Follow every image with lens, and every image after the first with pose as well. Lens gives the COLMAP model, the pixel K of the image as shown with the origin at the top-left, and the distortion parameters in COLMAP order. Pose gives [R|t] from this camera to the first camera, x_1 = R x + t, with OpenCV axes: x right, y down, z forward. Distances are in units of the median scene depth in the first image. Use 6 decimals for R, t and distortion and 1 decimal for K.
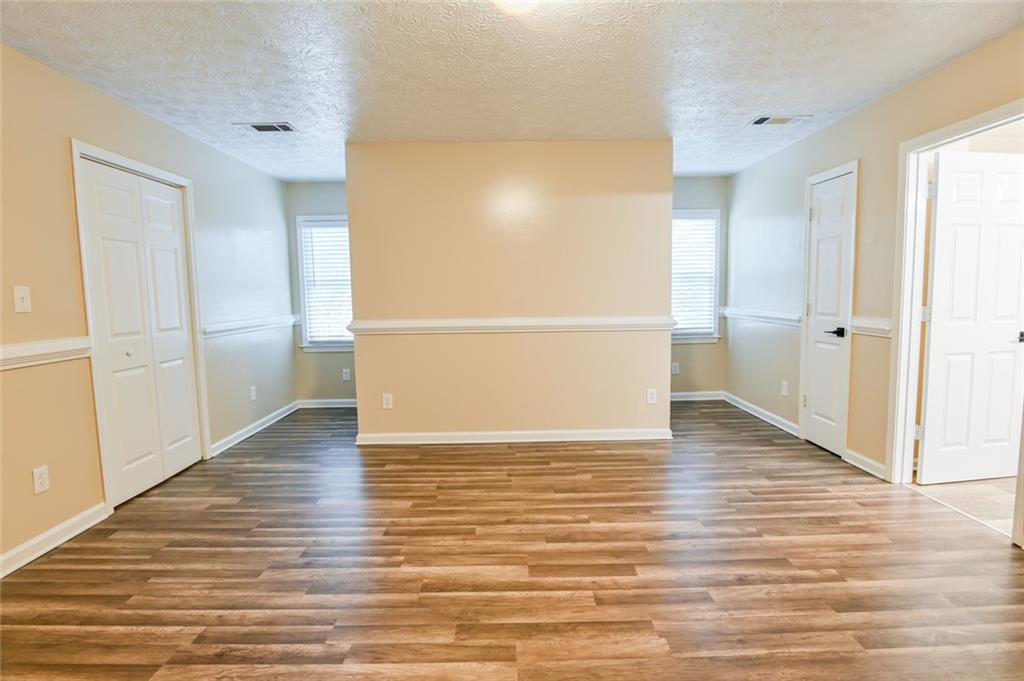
lens RADIAL K [[502.6, 0, 512.0], [0, 502.6, 340.5], [0, 0, 1]] dist [-0.019983, -0.000189]
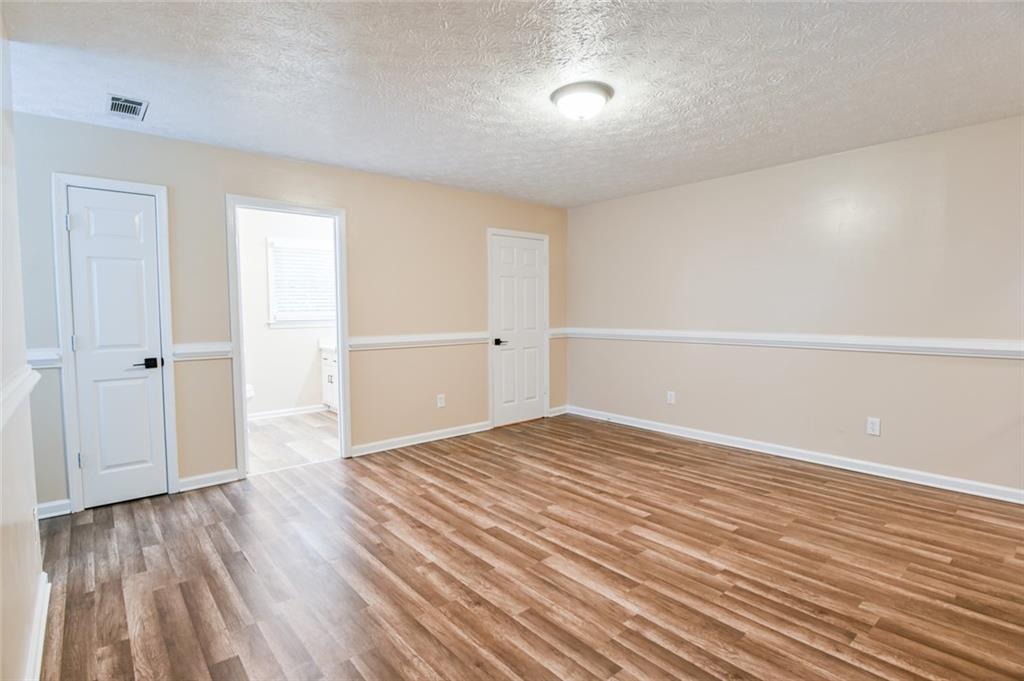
lens RADIAL K [[502.6, 0, 512.0], [0, 502.6, 340.5], [0, 0, 1]] dist [-0.019983, -0.000189]
pose [[-0.642409, -0.024356, 0.765975, -0.767075], [0.090917, 0.990014, 0.107730, -0.153965], [-0.760950, 0.138847, -0.633780, 1.699619]]
